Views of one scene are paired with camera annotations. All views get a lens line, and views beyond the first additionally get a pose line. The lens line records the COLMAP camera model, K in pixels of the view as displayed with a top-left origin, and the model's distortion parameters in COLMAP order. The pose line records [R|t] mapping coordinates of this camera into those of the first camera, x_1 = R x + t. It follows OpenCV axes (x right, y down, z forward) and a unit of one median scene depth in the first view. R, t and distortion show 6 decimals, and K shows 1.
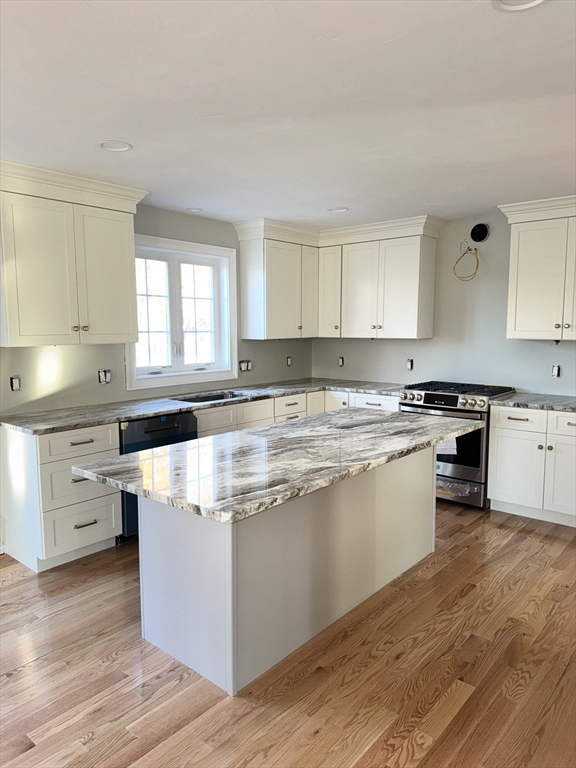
lens RADIAL K [[539.7, 0, 288.0], [0, 539.7, 384.0], [0, 0, 1]] dist [0.102094, -0.146070]
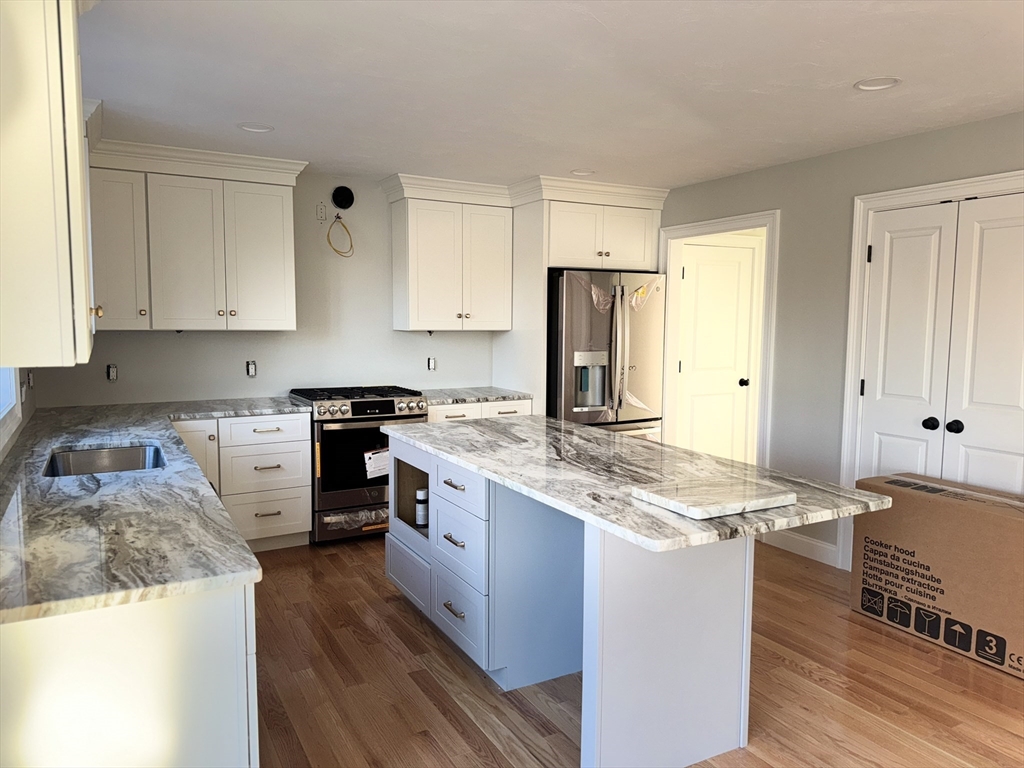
lens RADIAL K [[719.6, 0, 512.0], [0, 719.6, 384.0], [0, 0, 1]] dist [0.102094, -0.146070]
pose [[0.344832, -0.082062, 0.935070, -0.617117], [0.089332, 0.994519, 0.054335, -0.043575], [-0.934404, 0.064795, 0.350273, 0.439987]]
